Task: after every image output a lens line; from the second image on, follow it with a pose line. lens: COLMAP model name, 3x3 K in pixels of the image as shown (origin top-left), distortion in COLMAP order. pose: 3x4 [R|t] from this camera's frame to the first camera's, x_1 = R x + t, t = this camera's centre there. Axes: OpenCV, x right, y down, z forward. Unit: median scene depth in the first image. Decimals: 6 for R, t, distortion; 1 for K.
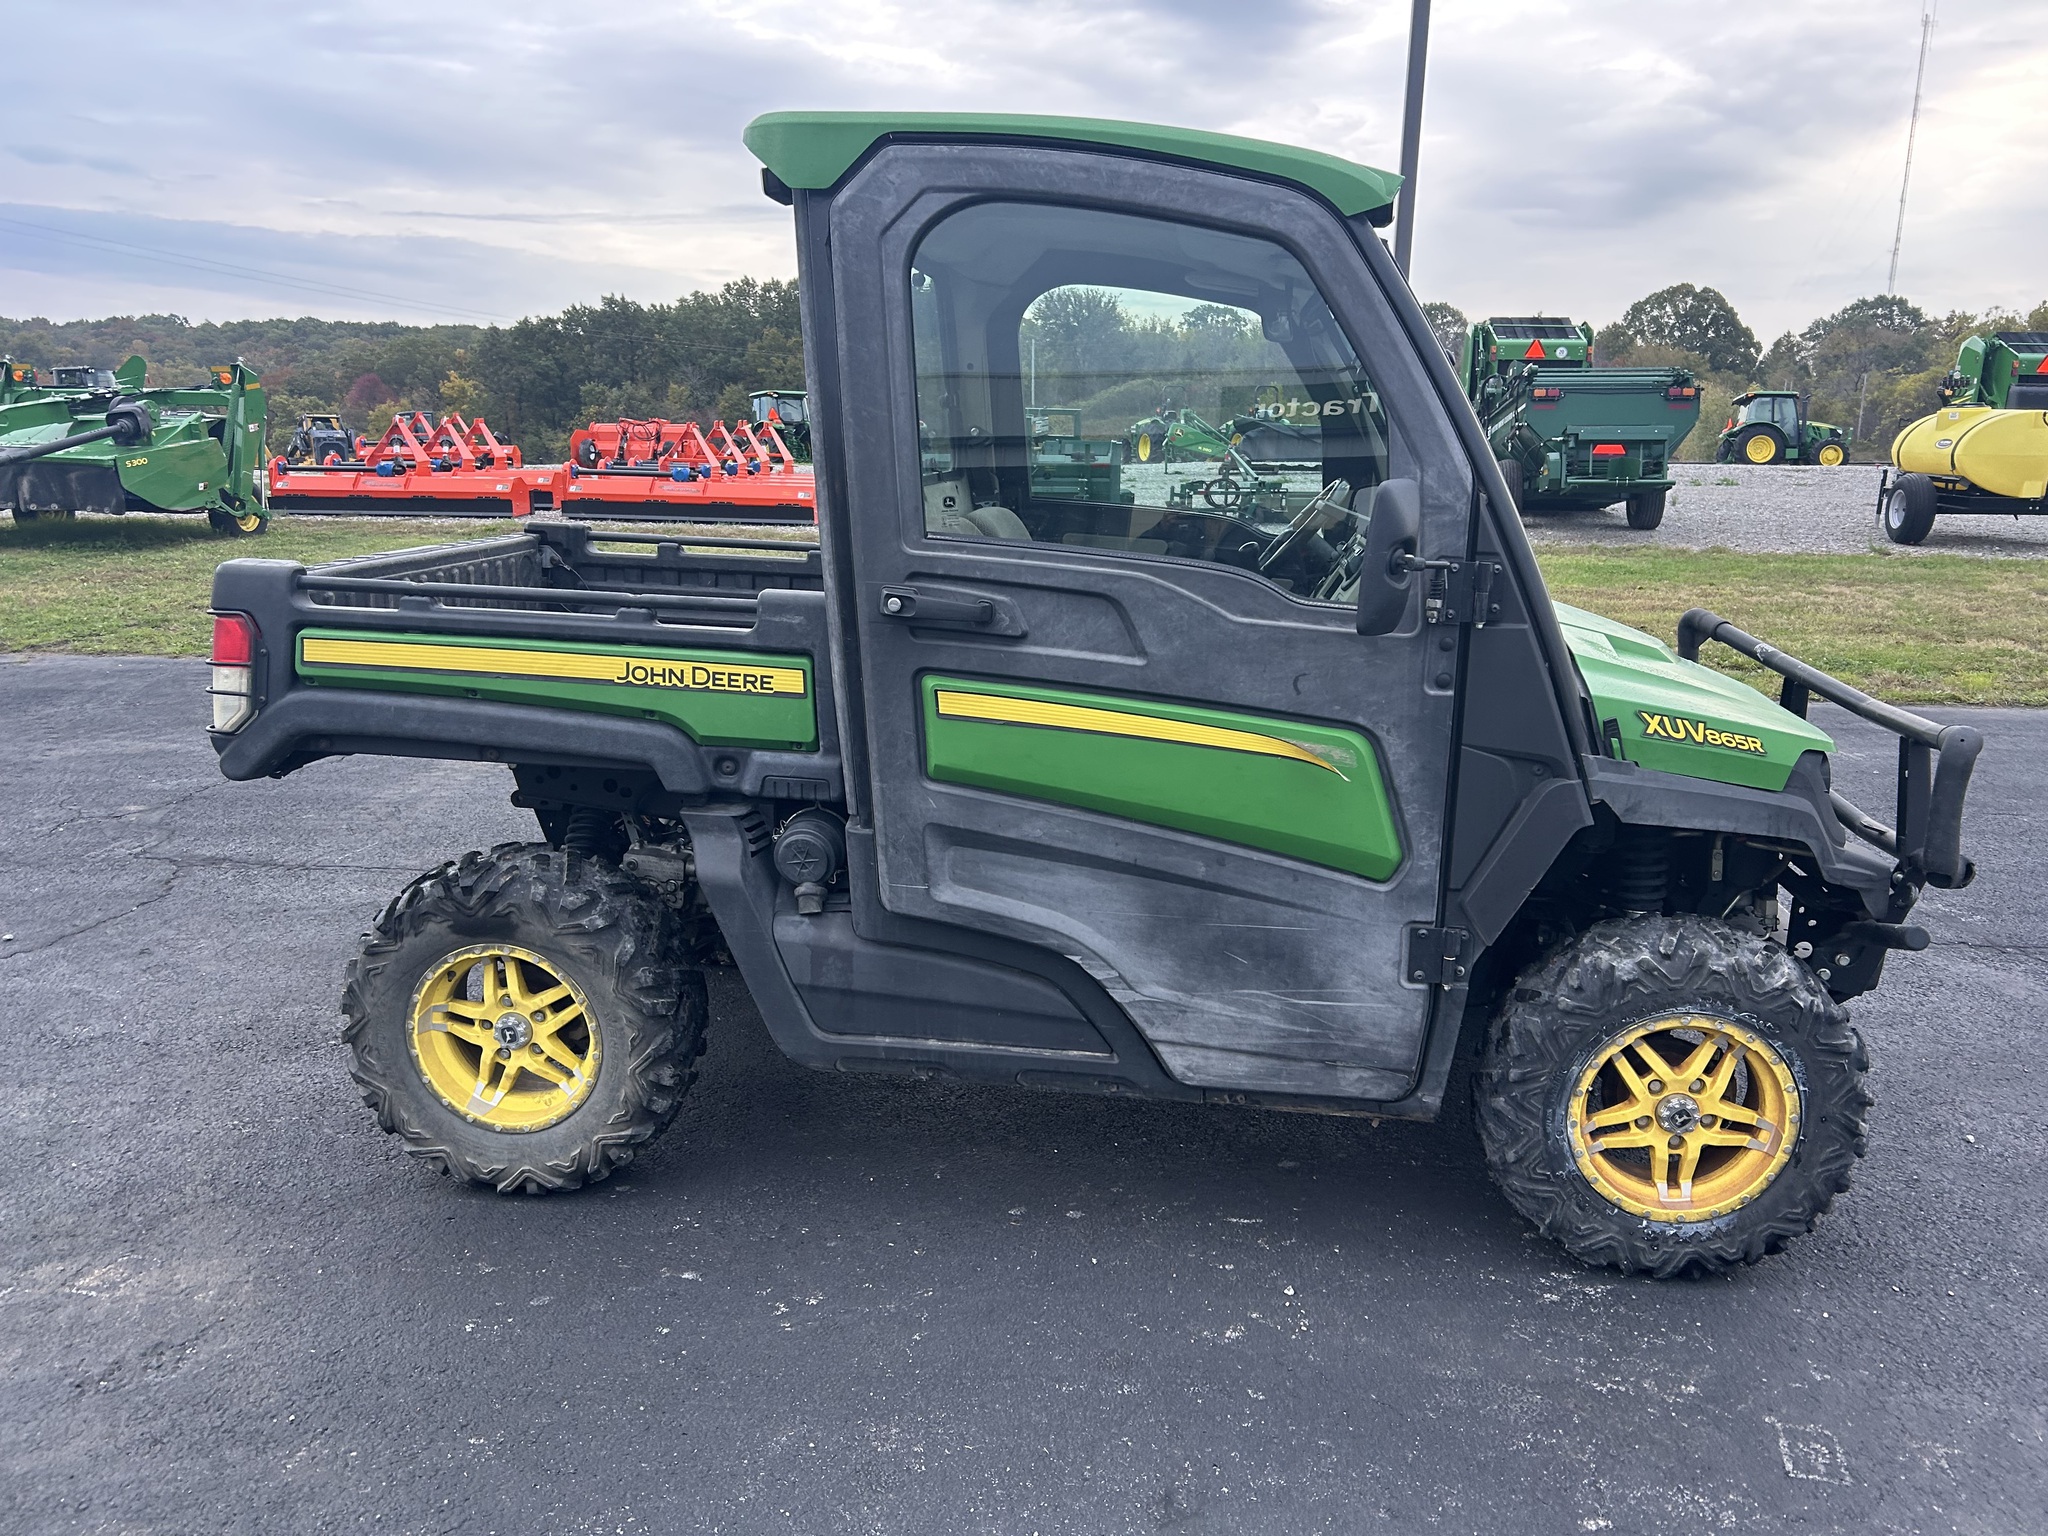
lens RADIAL K [[1569.8, 0, 1020.4], [0, 1569.8, 750.2], [0, 0, 1]] dist [0.028183, -0.018140]
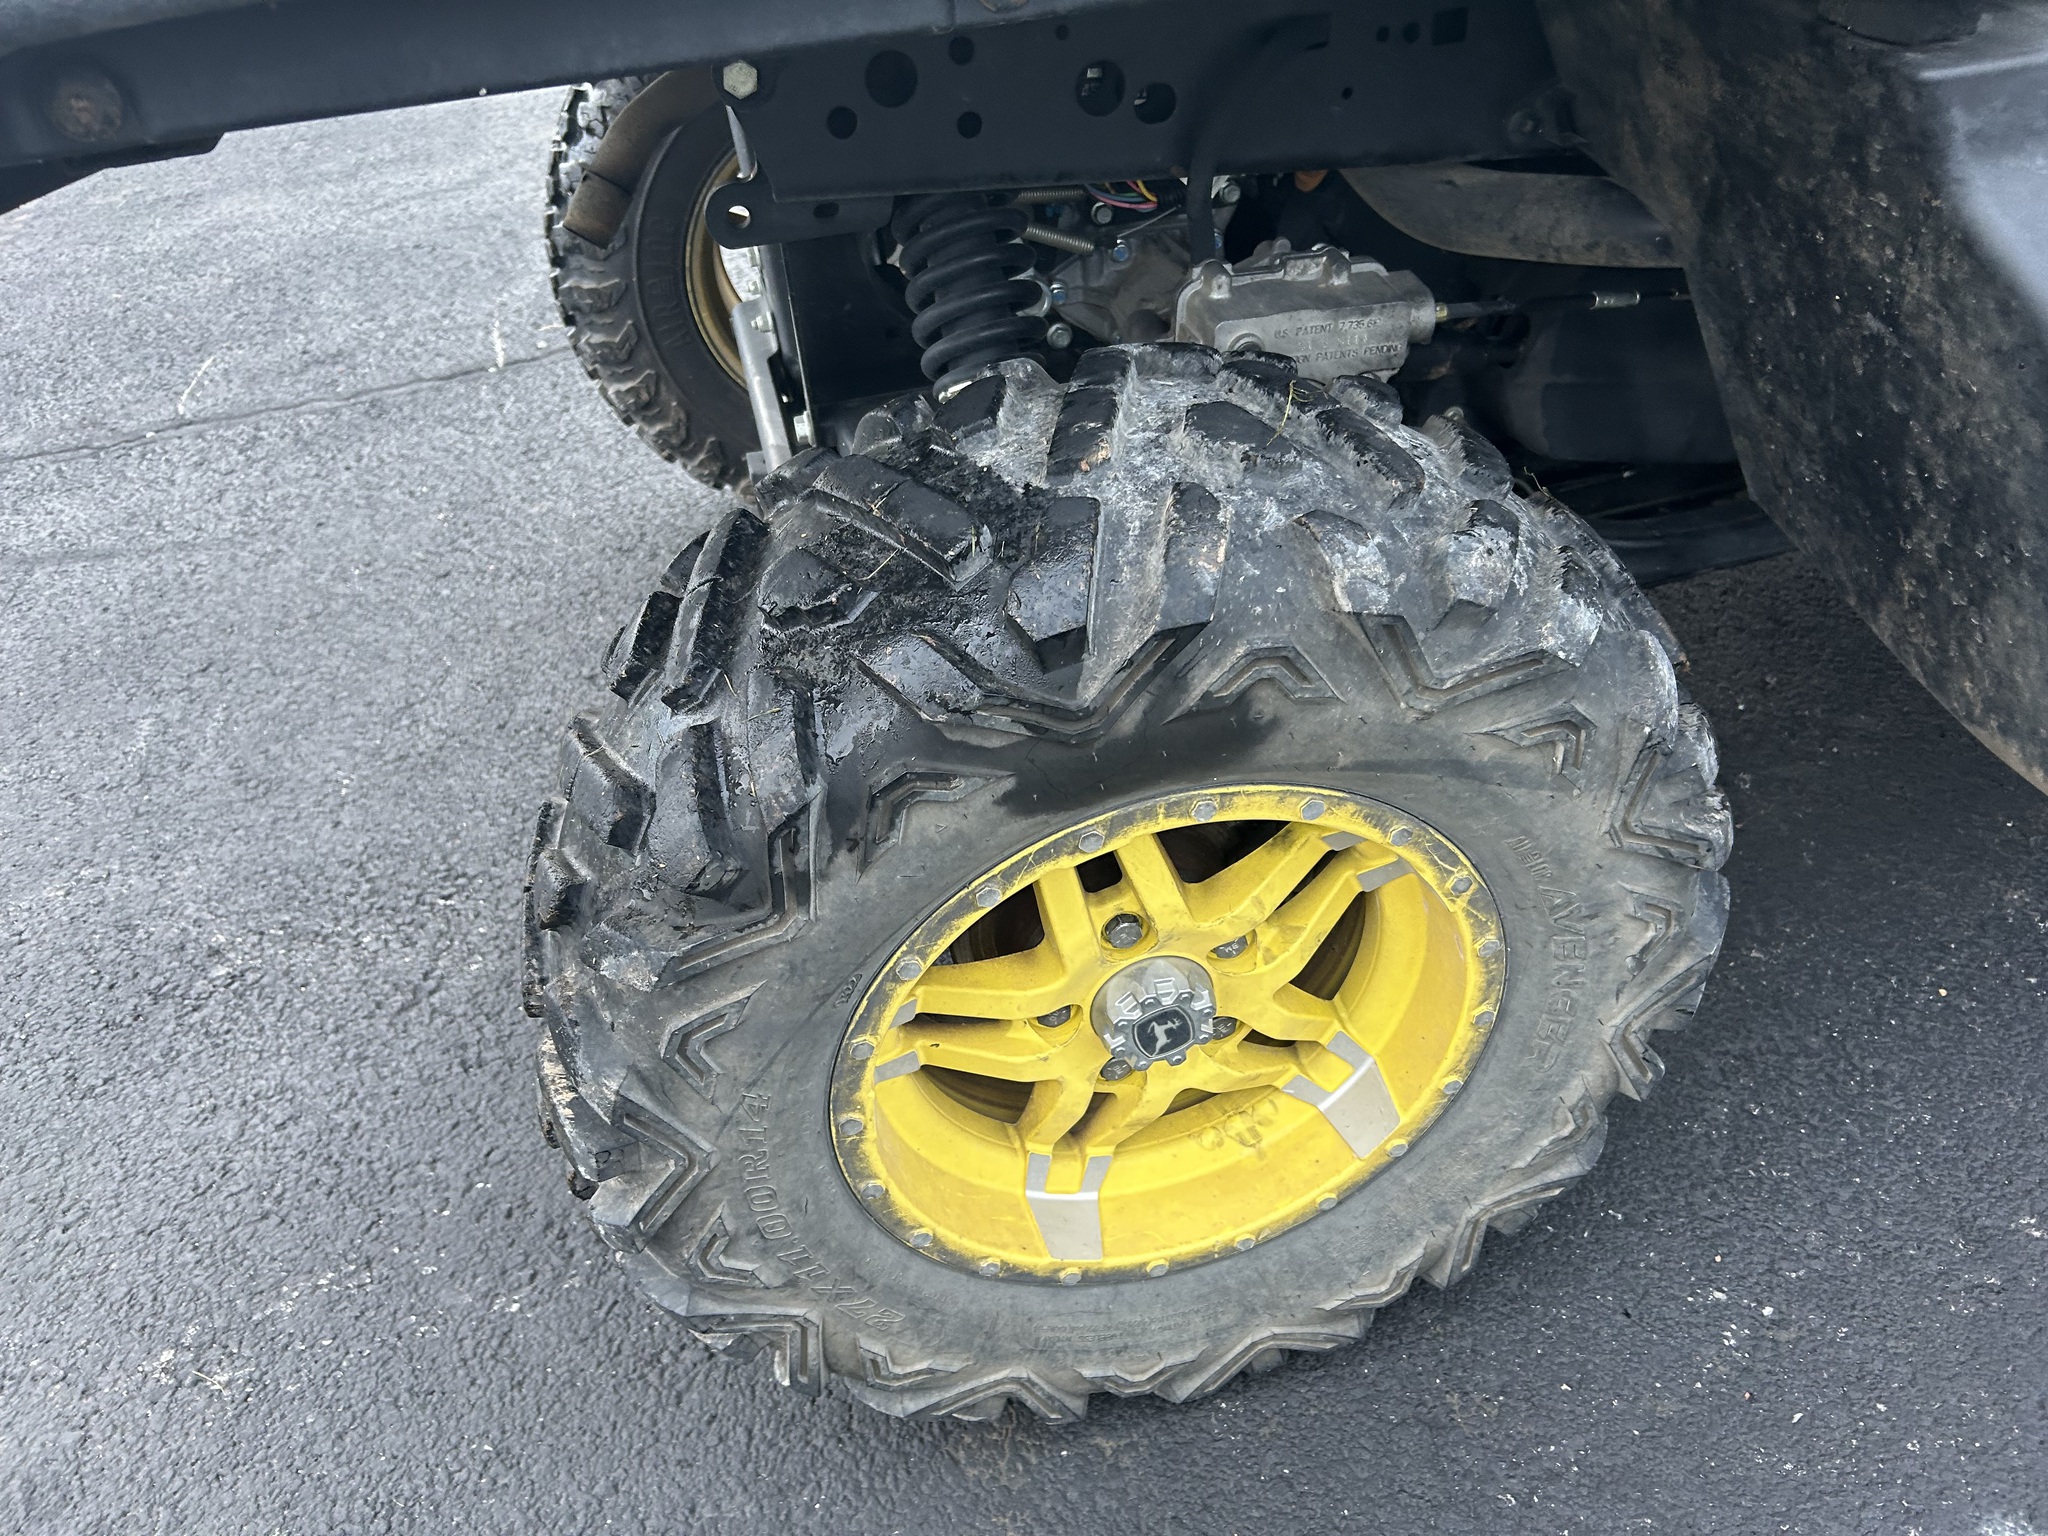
lens RADIAL K [[1584.7, 0, 972.4], [0, 1584.7, 807.0], [0, 0, 1]] dist [0.023812, -0.003776]
pose [[0.932143, -0.300578, 0.201894, -0.438303], [0.182495, 0.871579, 0.455023, -0.000187], [-0.312737, -0.387302, 0.867291, 0.827244]]
